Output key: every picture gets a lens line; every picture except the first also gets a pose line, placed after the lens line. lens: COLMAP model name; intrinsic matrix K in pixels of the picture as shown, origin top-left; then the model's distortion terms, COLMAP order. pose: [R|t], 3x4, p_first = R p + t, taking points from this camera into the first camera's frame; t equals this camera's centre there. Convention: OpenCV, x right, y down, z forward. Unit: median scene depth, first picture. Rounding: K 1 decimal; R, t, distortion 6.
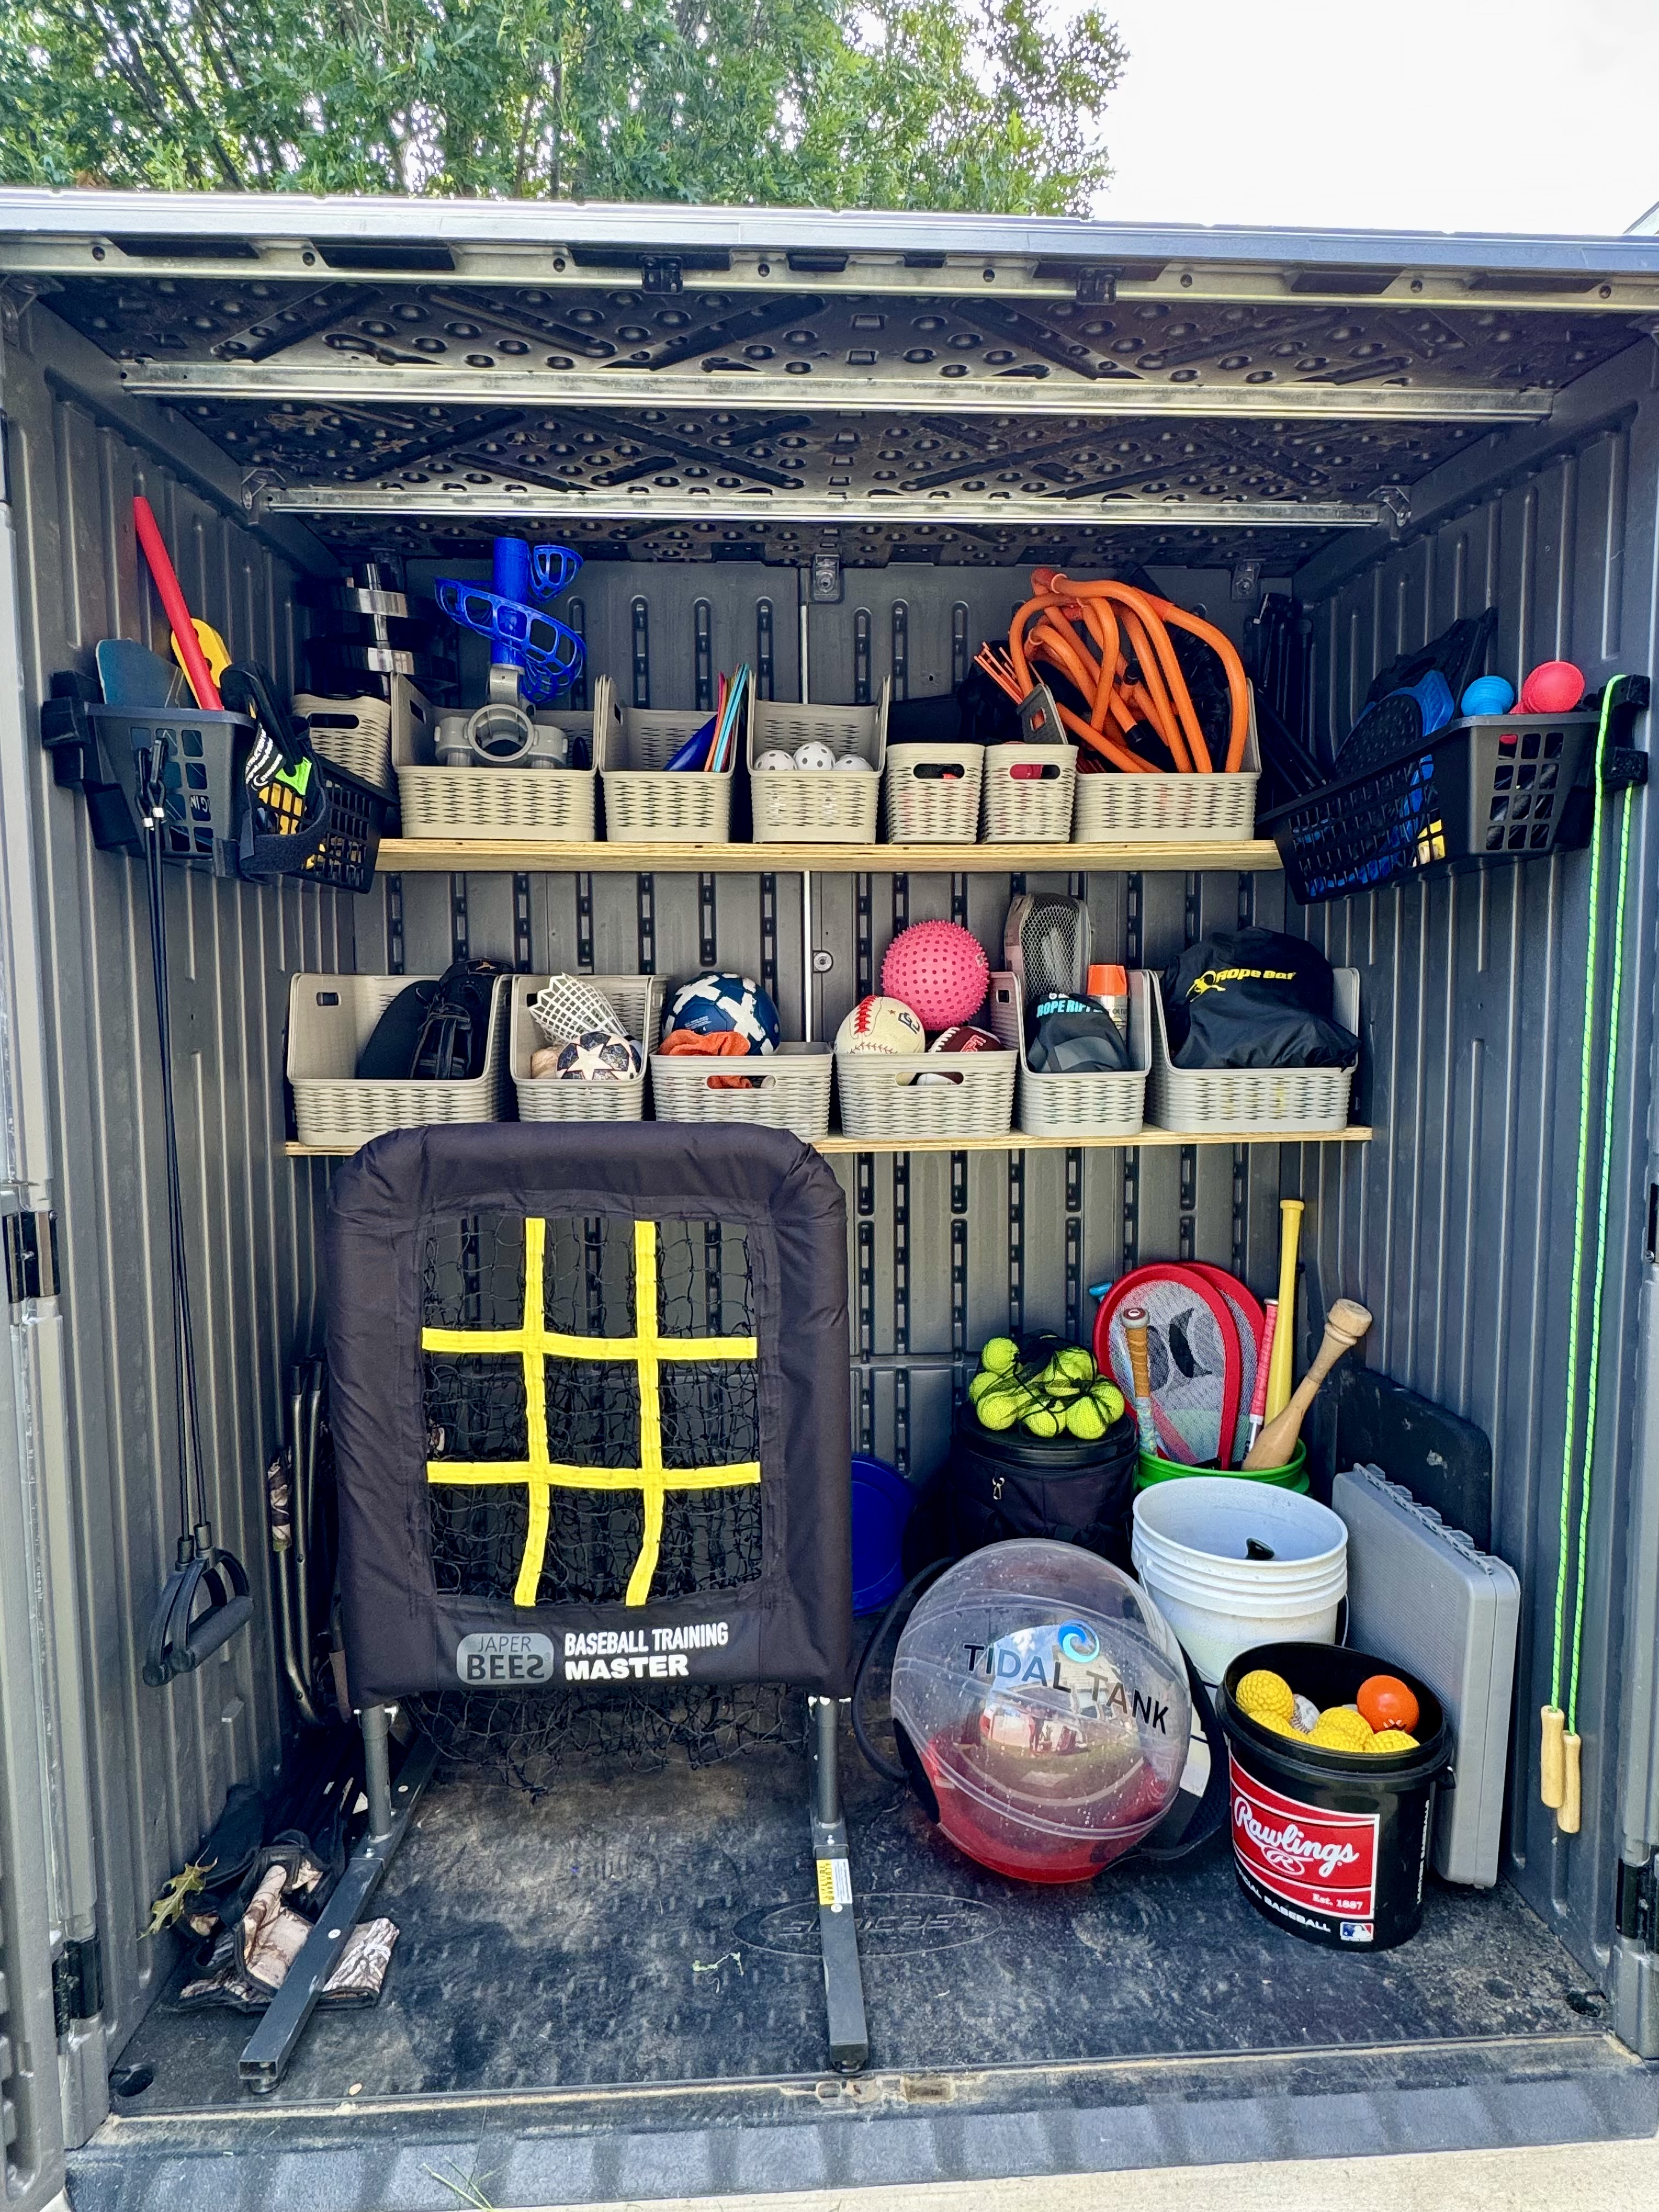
lens RADIAL K [[1219.6, 0, 842.3], [0, 1219.6, 1102.1], [0, 0, 1]] dist [-0.001642, -0.000050]
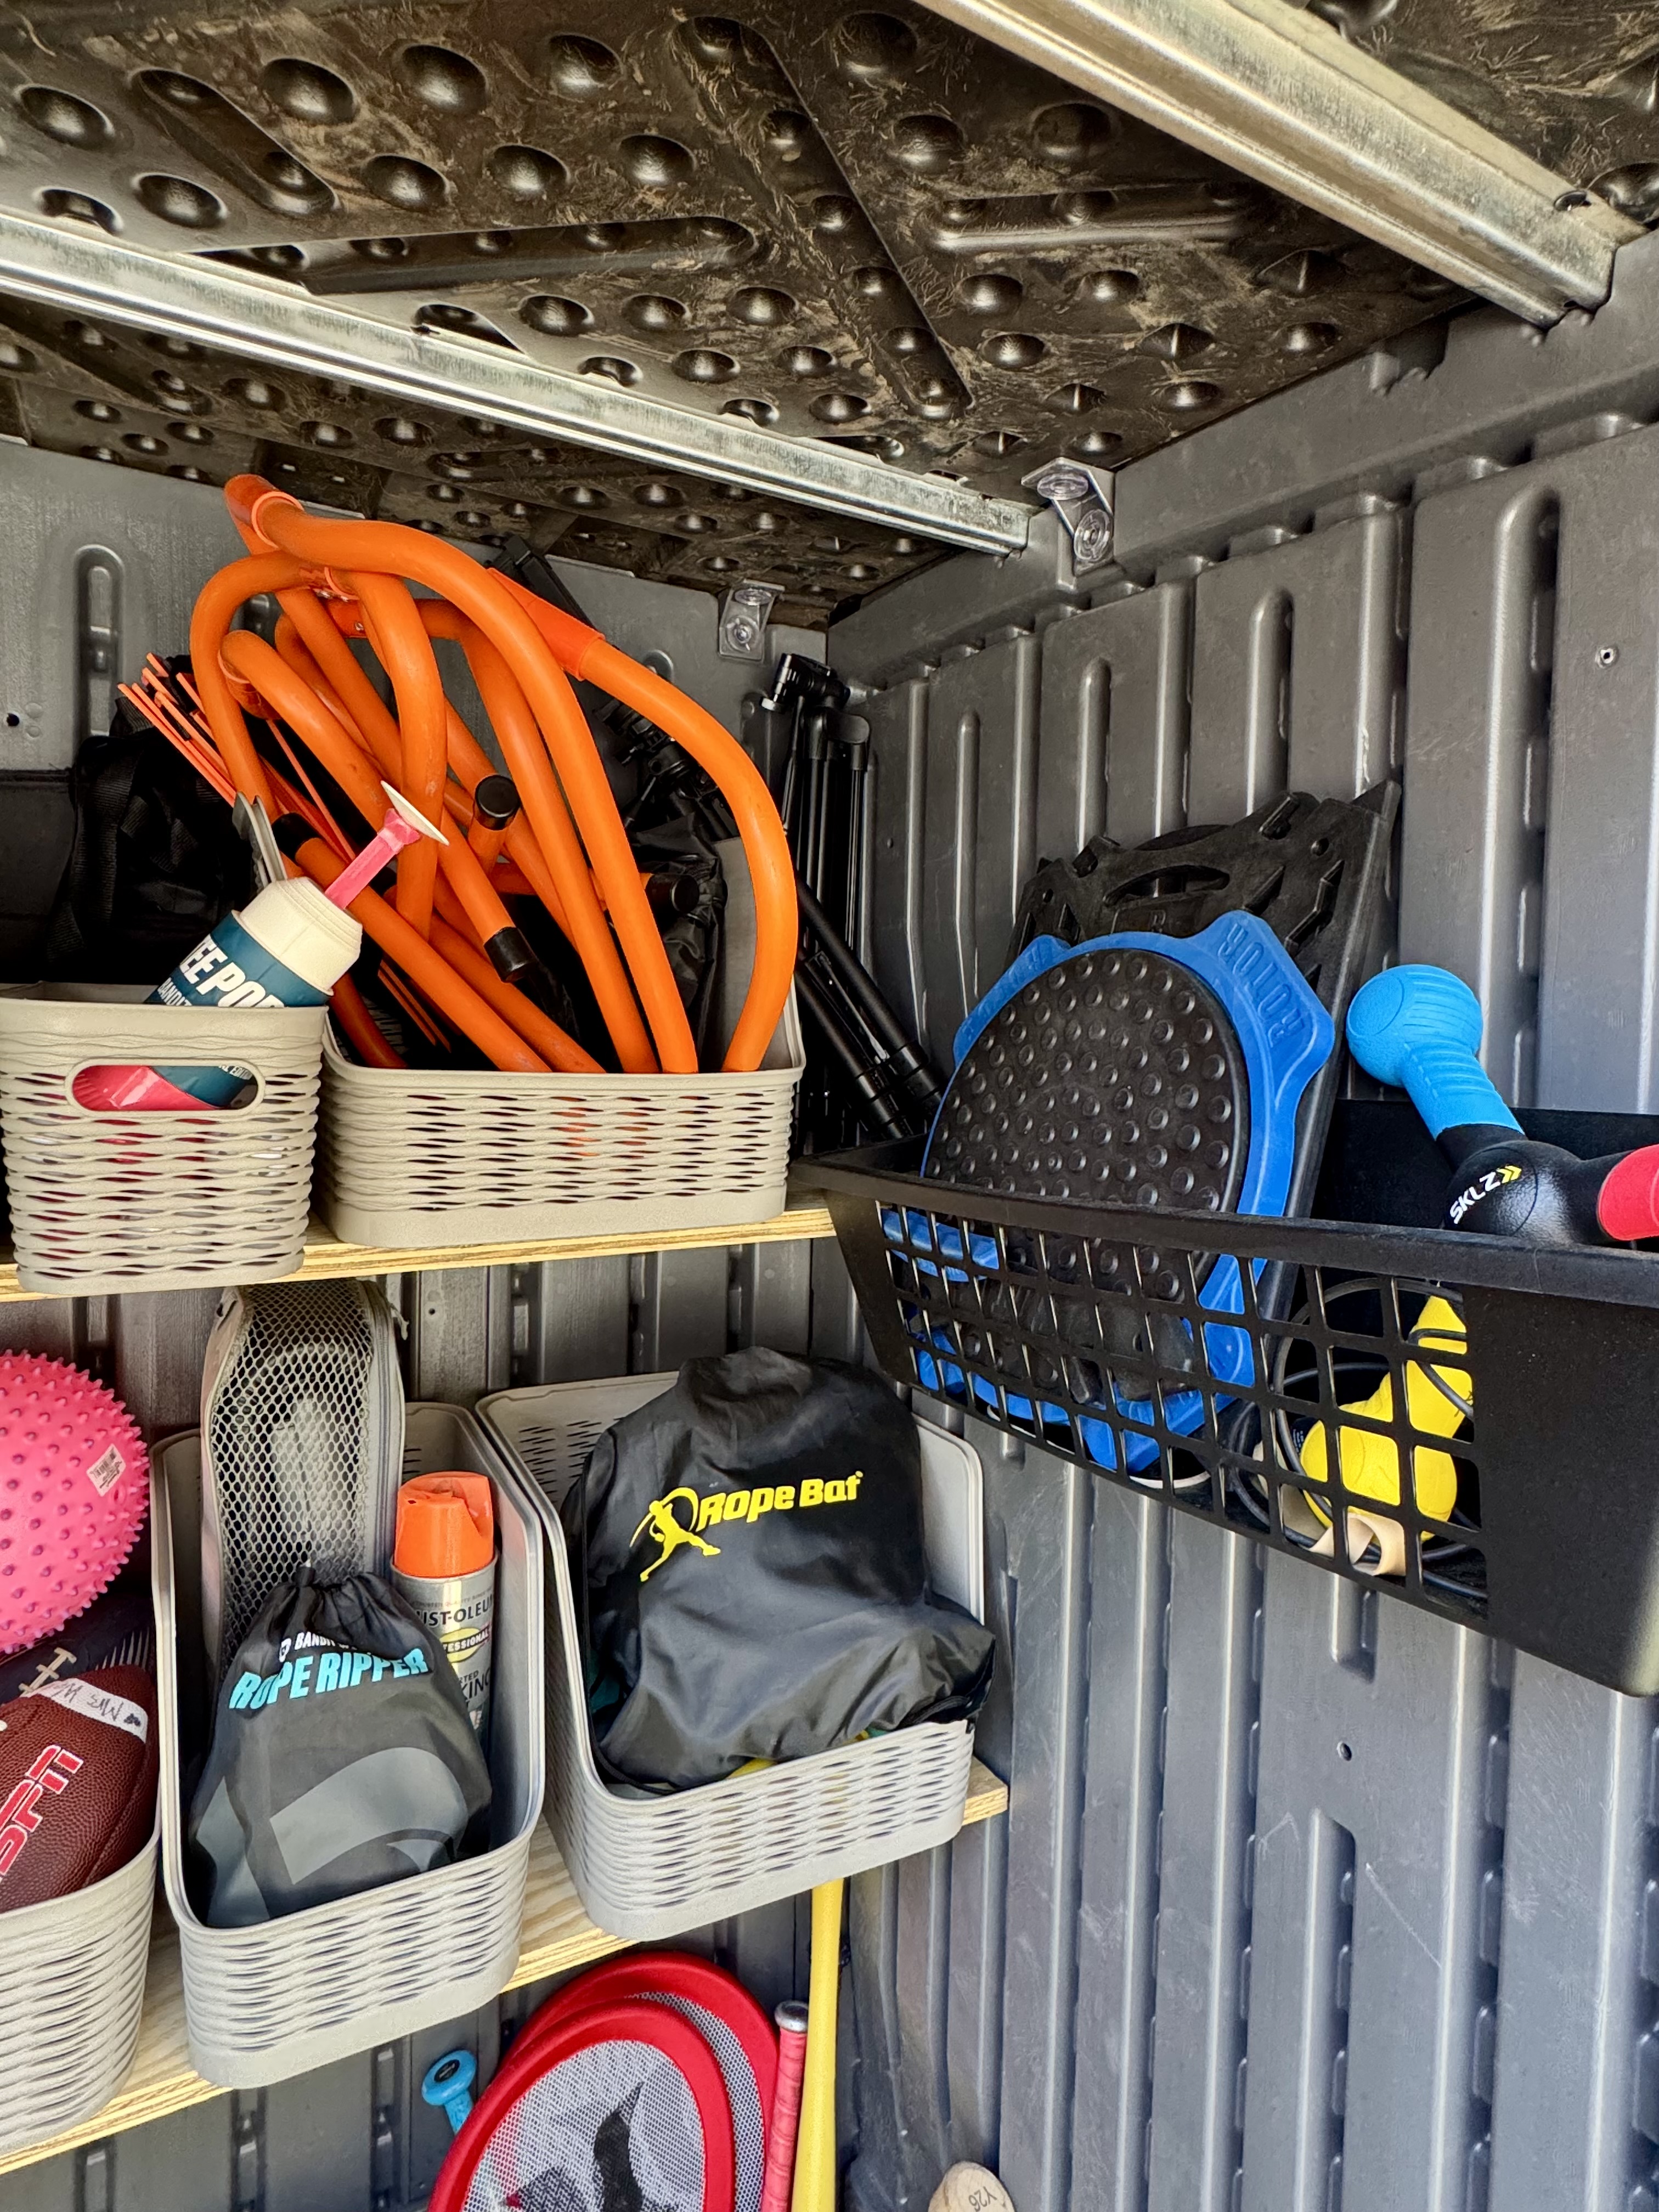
lens RADIAL K [[1219.6, 0, 842.3], [0, 1219.6, 1102.1], [0, 0, 1]] dist [-0.001642, -0.000050]
pose [[0.900028, 0.010419, 0.435707, 0.163311], [0.000900, 0.999668, -0.025765, -0.238004], [-0.435831, 0.023581, 0.899720, 0.588553]]
